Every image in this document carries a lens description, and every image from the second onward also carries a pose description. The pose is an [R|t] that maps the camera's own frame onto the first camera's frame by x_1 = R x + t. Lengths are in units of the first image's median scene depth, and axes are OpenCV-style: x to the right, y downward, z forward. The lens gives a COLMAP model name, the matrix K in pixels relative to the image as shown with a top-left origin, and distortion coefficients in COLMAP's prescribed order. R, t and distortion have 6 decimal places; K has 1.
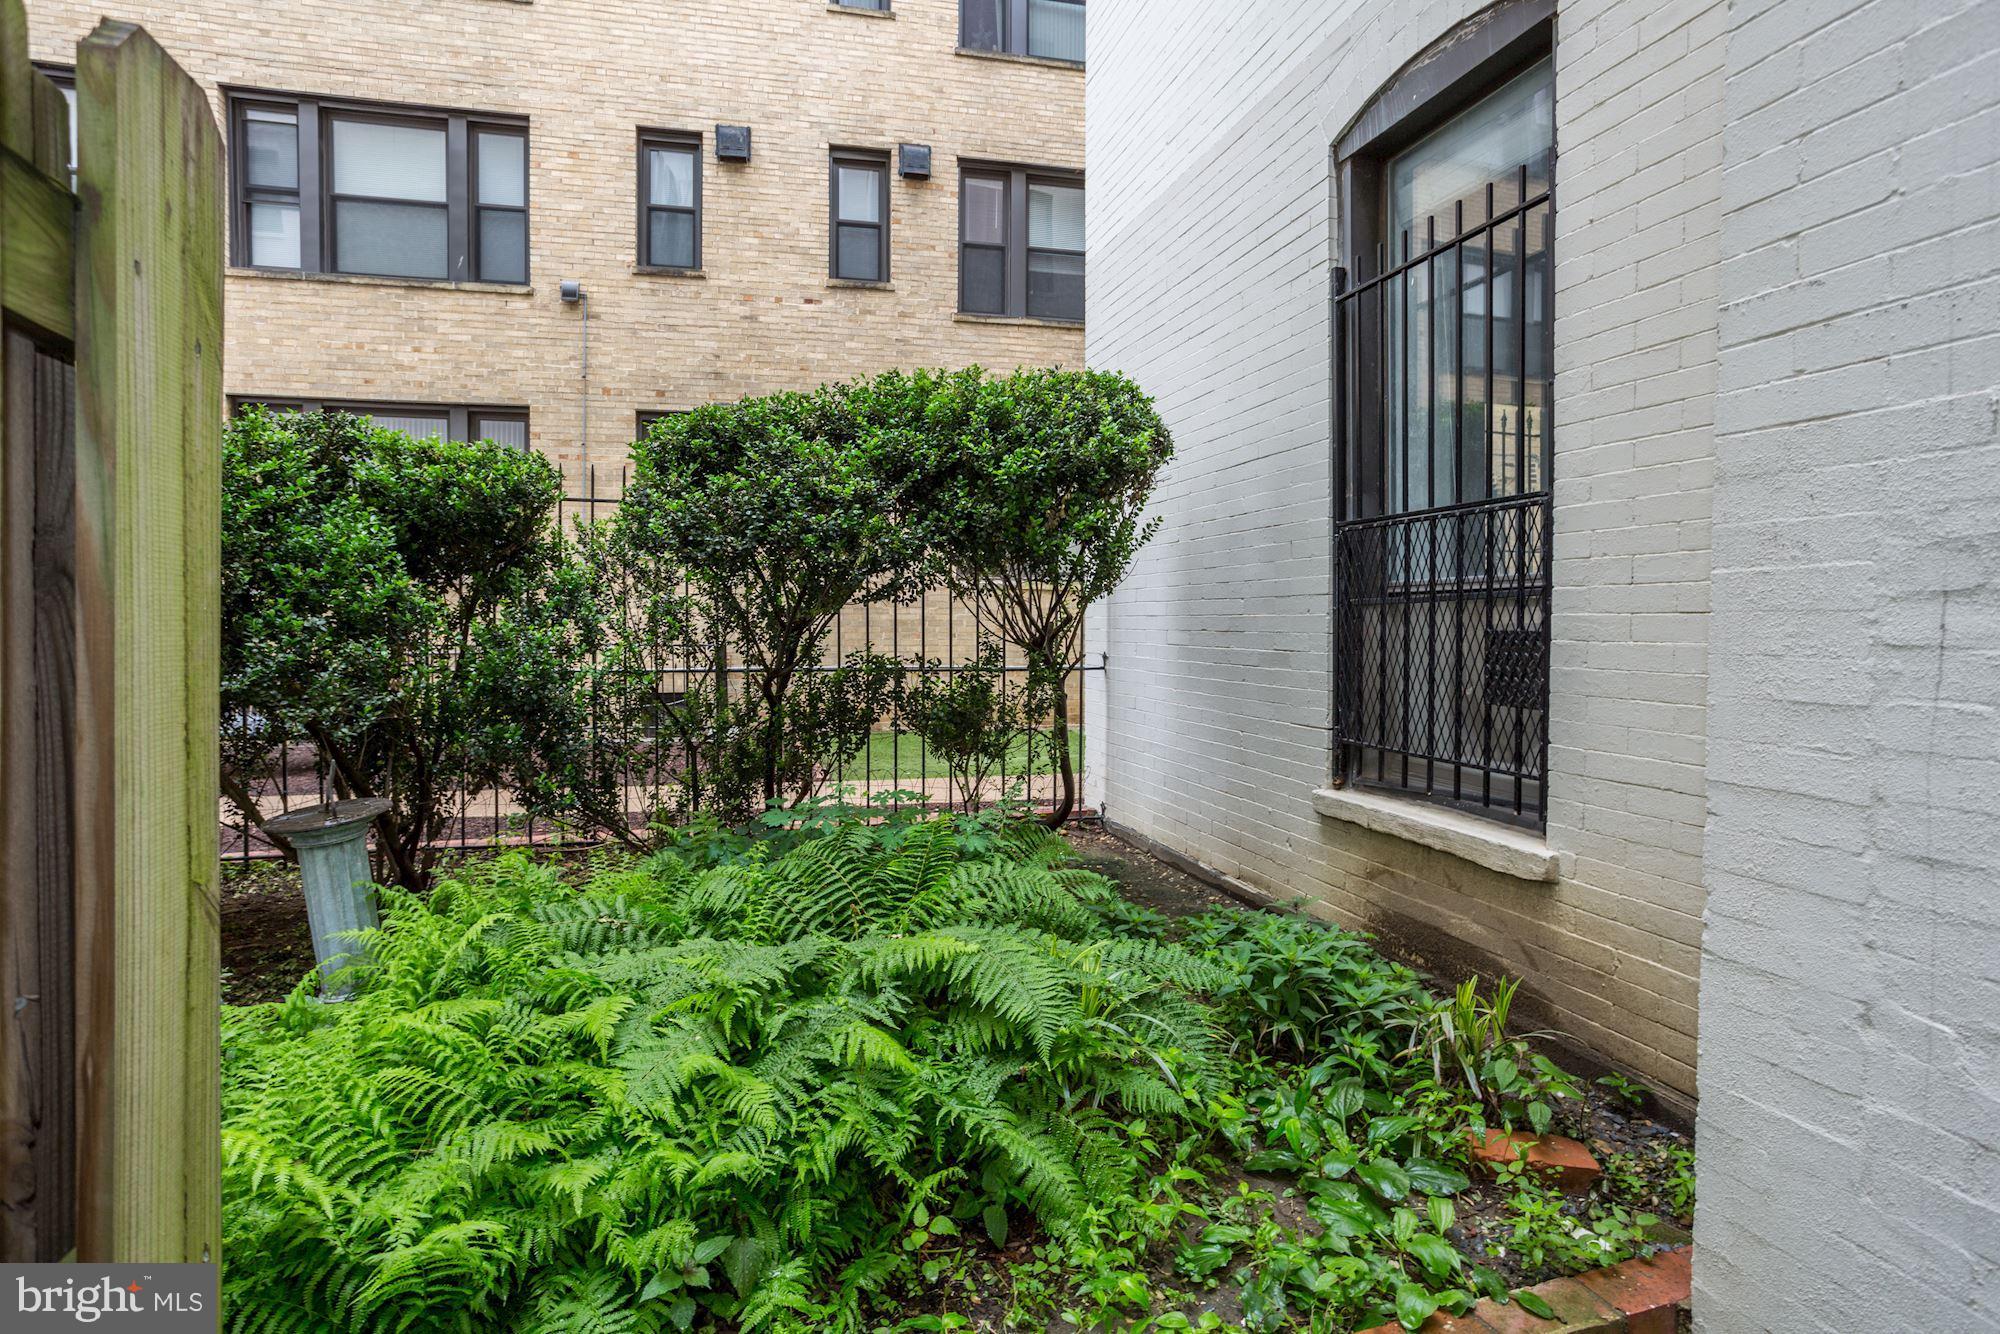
lens RADIAL K [[945.6, 0, 1003.0], [0, 945.6, 642.4], [0, 0, 1]] dist [-0.025159, 0.017099]
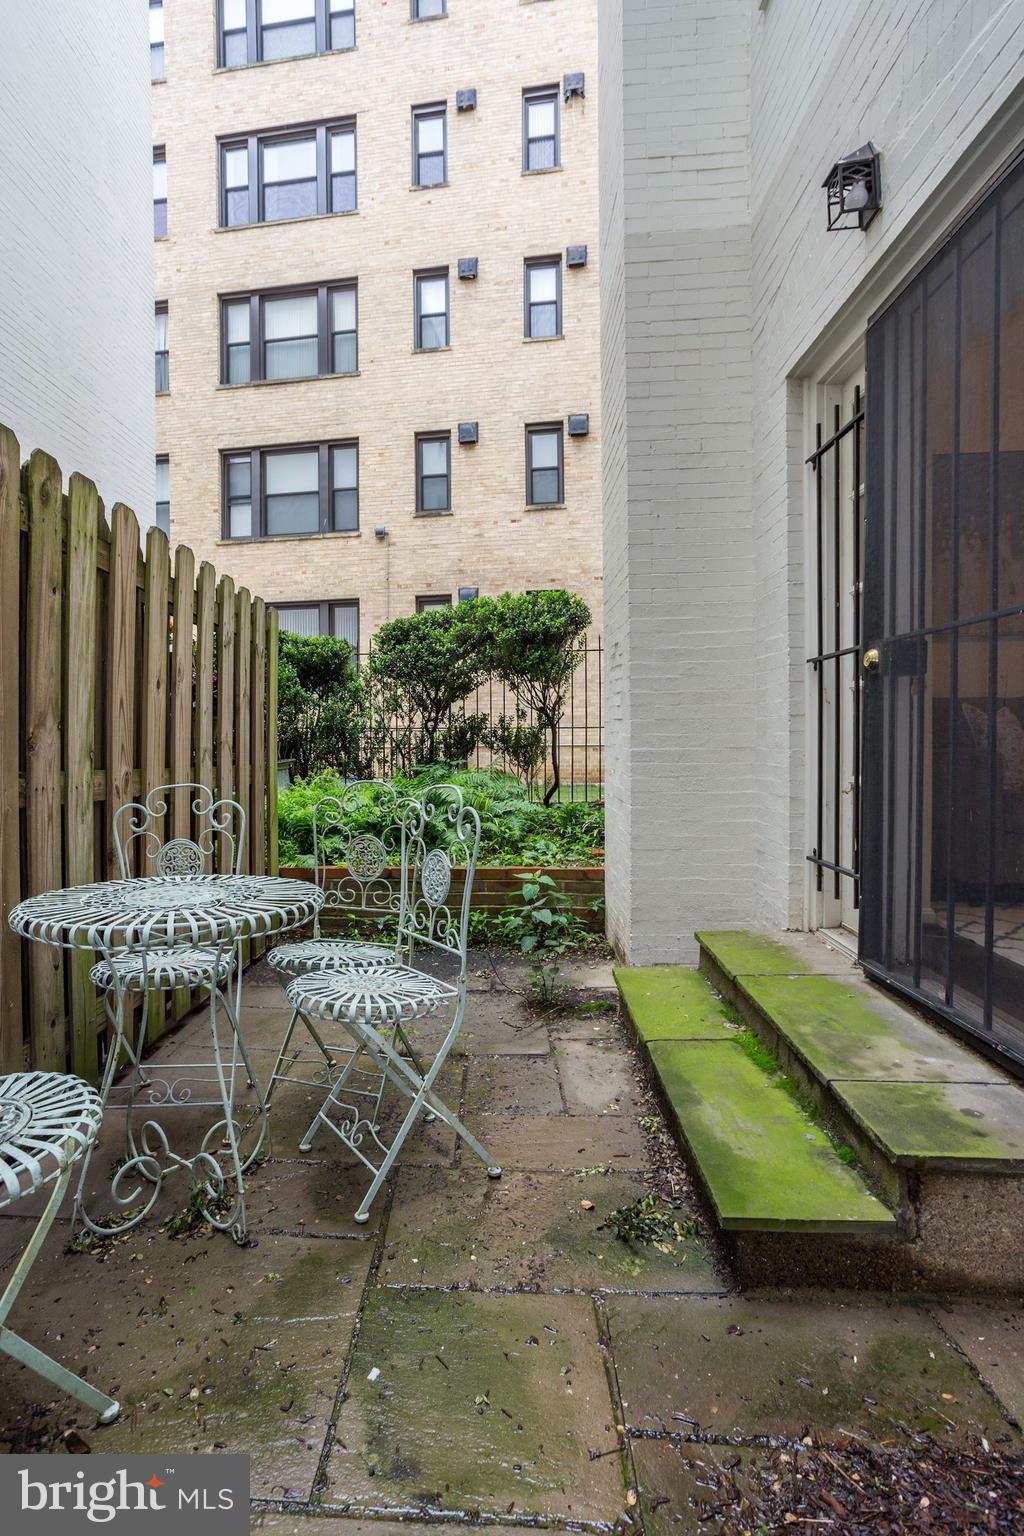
lens RADIAL K [[751.5, 0, 440.5], [0, 751.5, 763.4], [0, 0, 1]] dist [-0.058321, 0.038116]
pose [[0.928903, 0.007658, -0.370243, 0.165972], [-0.001047, 0.999836, 0.018054, 0.033665], [0.370321, -0.016382, 0.928759, -0.263678]]
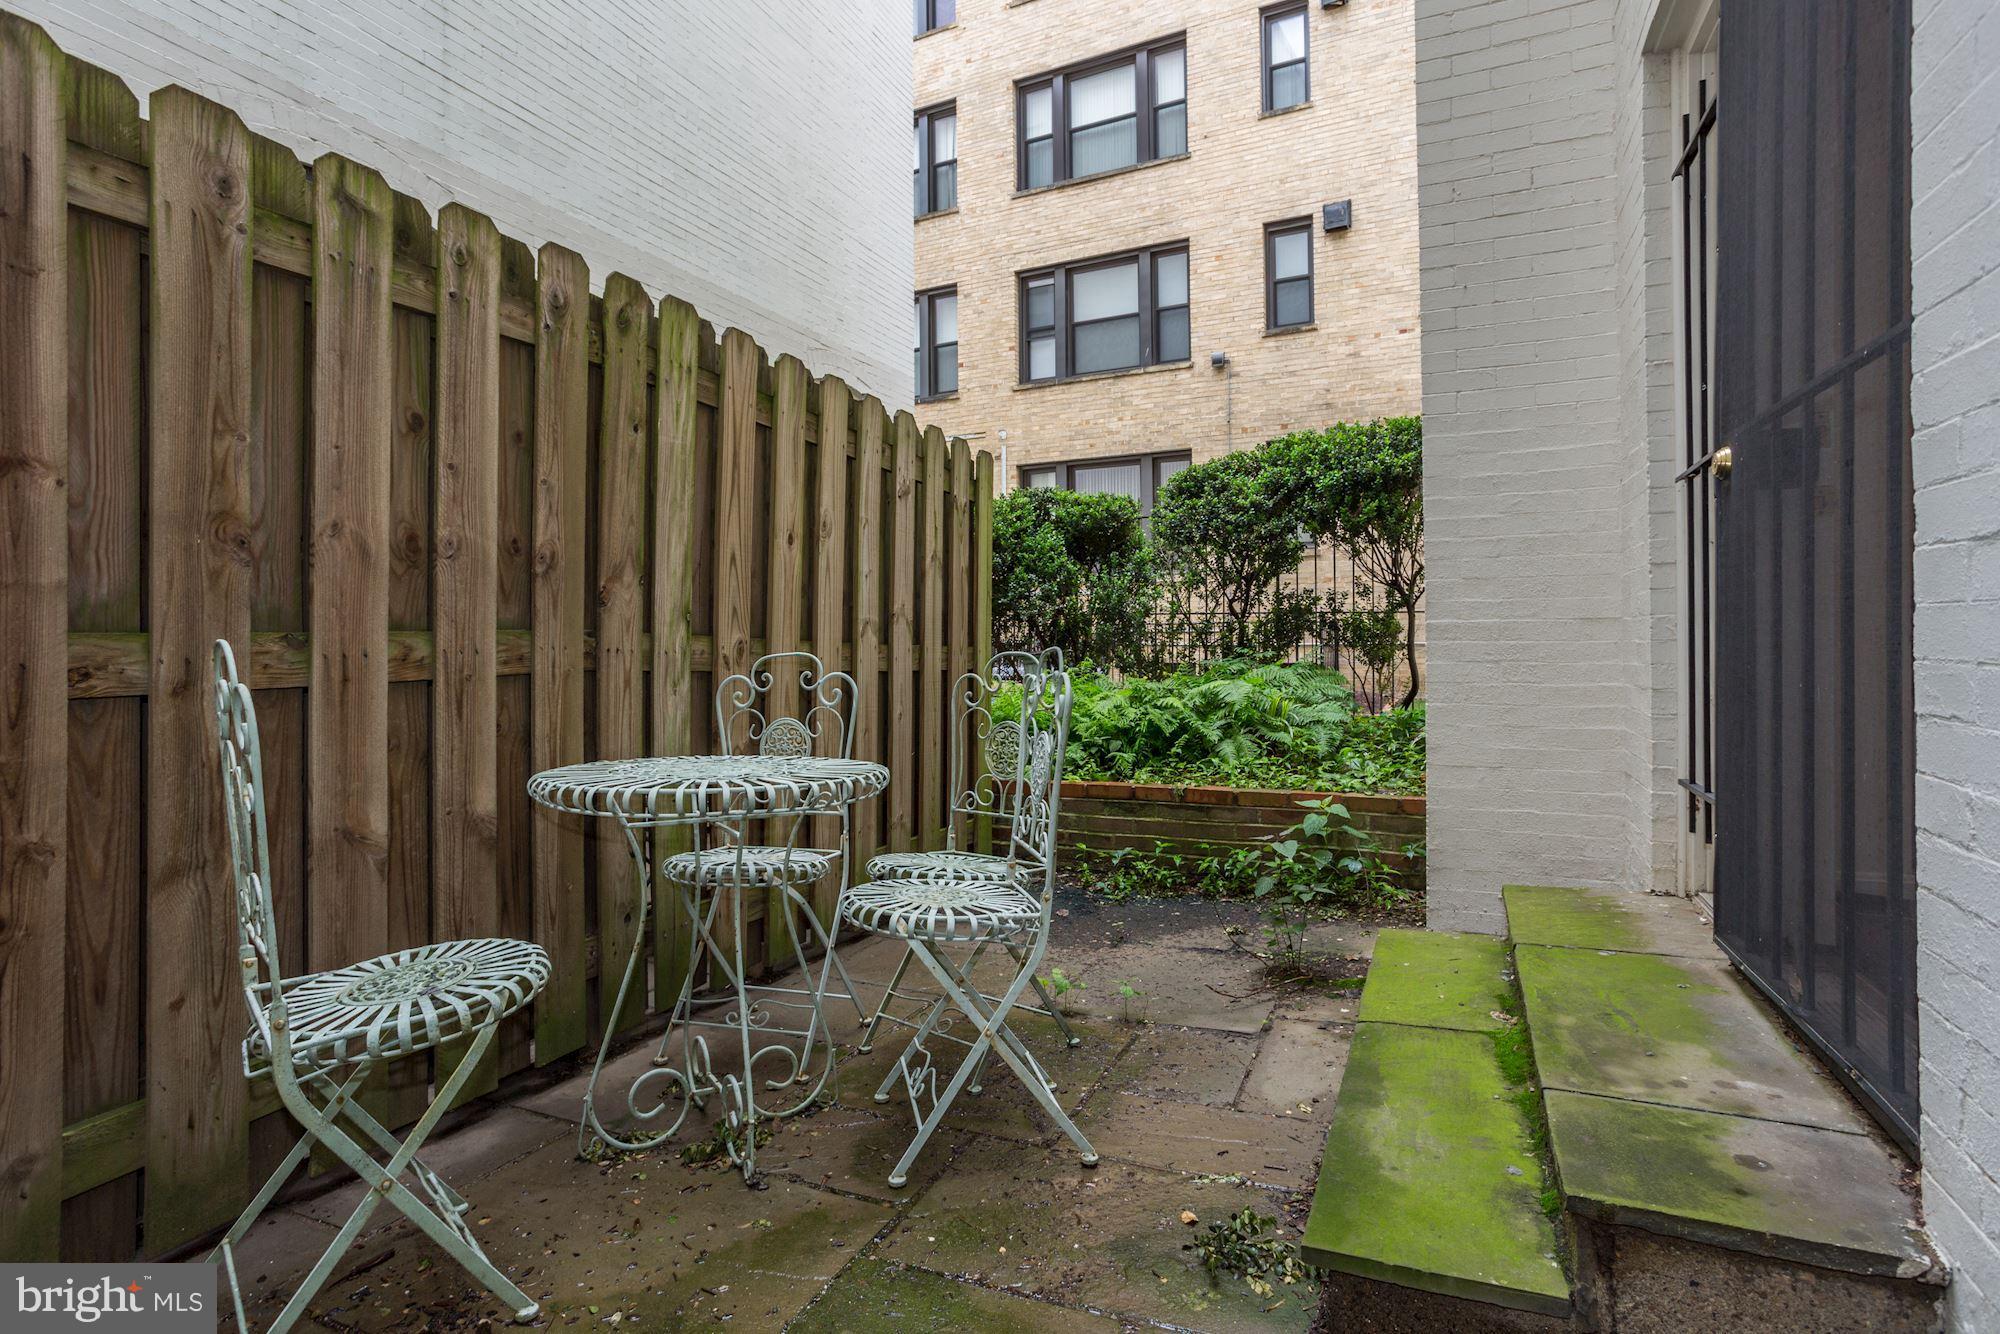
lens RADIAL K [[989.1, 0, 1034.3], [0, 989.1, 655.7], [0, 0, 1]] dist [-0.067520, 0.049229]
pose [[0.777122, 0.007991, -0.629300, 0.214521], [-0.008453, 0.999962, 0.002259, 0.043438], [0.629294, 0.003564, 0.777159, -0.239374]]
